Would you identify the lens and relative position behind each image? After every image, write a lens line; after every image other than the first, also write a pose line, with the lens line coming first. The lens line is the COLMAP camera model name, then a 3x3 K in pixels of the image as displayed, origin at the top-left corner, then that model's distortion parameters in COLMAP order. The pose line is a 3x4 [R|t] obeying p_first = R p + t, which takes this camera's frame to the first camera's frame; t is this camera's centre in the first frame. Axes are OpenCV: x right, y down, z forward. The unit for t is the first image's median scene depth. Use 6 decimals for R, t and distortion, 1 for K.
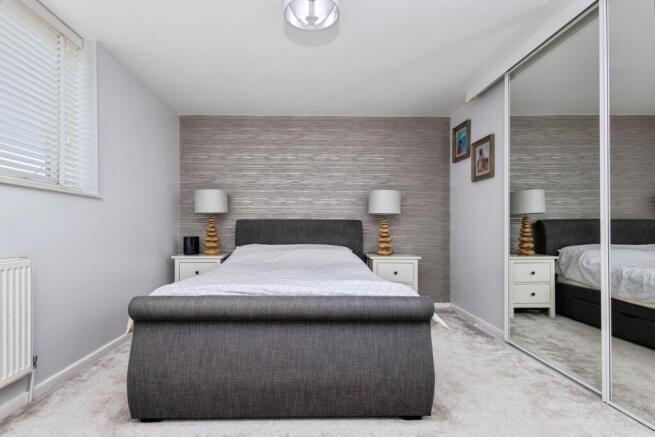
lens RADIAL K [[314.0, 0, 327.5], [0, 314.0, 218.5], [0, 0, 1]] dist [-0.000595, -0.000522]
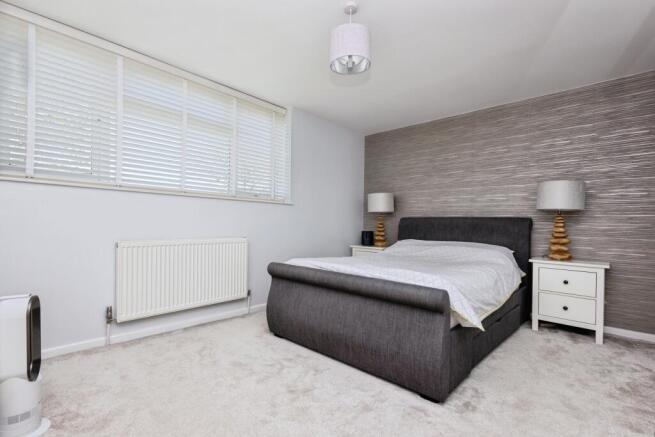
lens RADIAL K [[304.1, 0, 327.5], [0, 304.1, 218.5], [0, 0, 1]] dist [-0.000559, 0.000171]
pose [[0.725689, -0.002584, -0.688018, 0.293946], [0.006577, 0.999973, 0.003182, 0.001607], [0.687992, -0.006835, 0.725686, -0.001879]]
